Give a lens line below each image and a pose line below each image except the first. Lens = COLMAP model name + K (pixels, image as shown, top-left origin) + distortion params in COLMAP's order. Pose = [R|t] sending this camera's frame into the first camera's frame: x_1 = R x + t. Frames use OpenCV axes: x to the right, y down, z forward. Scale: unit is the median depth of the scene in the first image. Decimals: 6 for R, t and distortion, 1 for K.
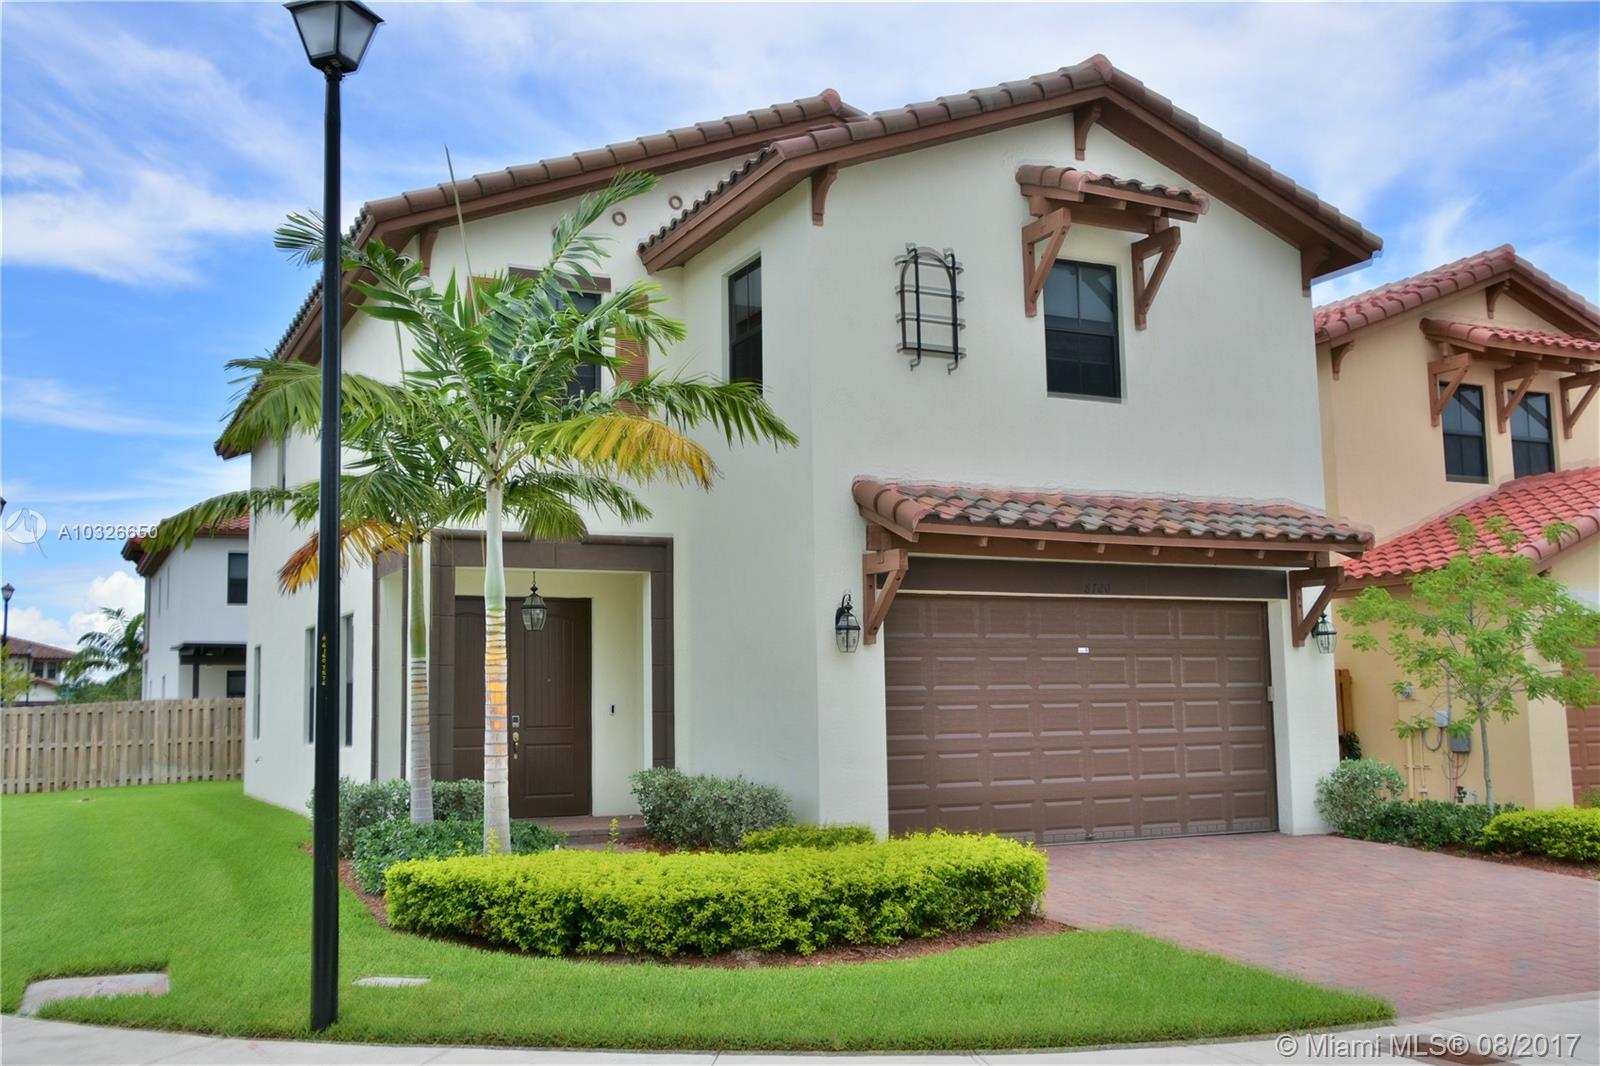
lens RADIAL K [[1362.6, 0, 800.0], [0, 1362.6, 533.0], [0, 0, 1]] dist [-0.093696, 0.168221]
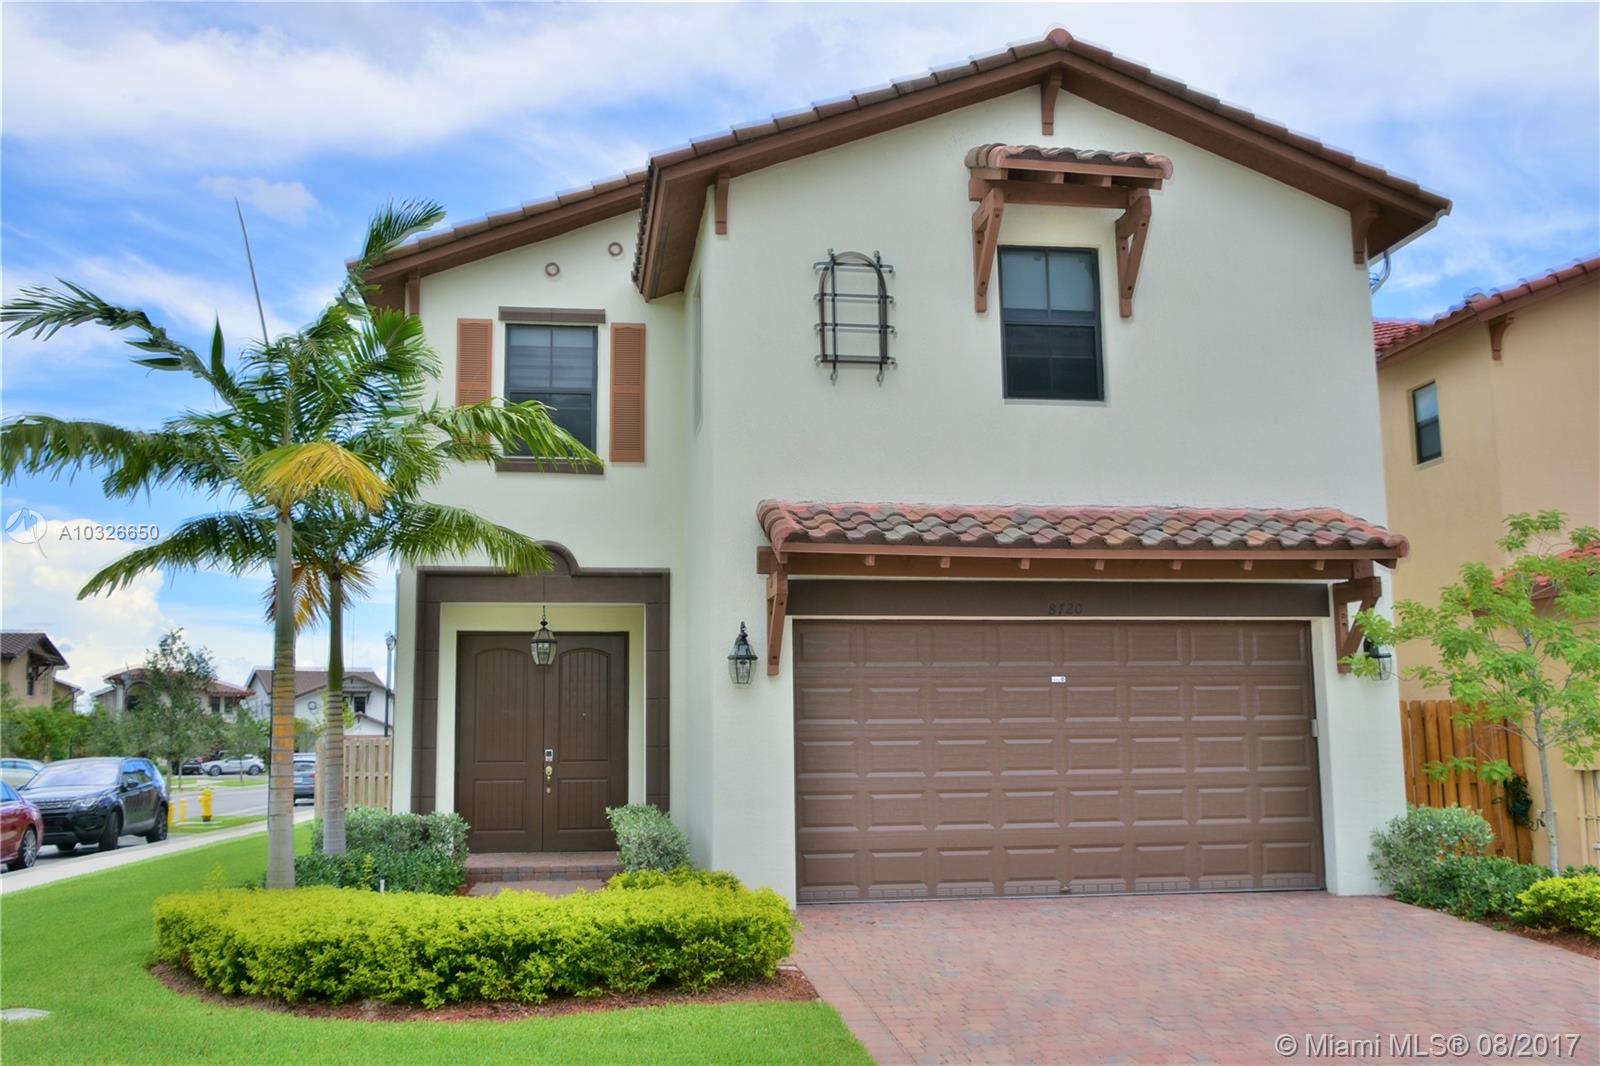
lens RADIAL K [[1362.6, 0, 800.0], [0, 1362.6, 533.0], [0, 0, 1]] dist [-0.093696, 0.168221]
pose [[0.963614, -0.037575, -0.264644, 0.286241], [0.031120, 0.999108, -0.028542, 0.010537], [0.265480, 0.019268, 0.963924, 0.093591]]
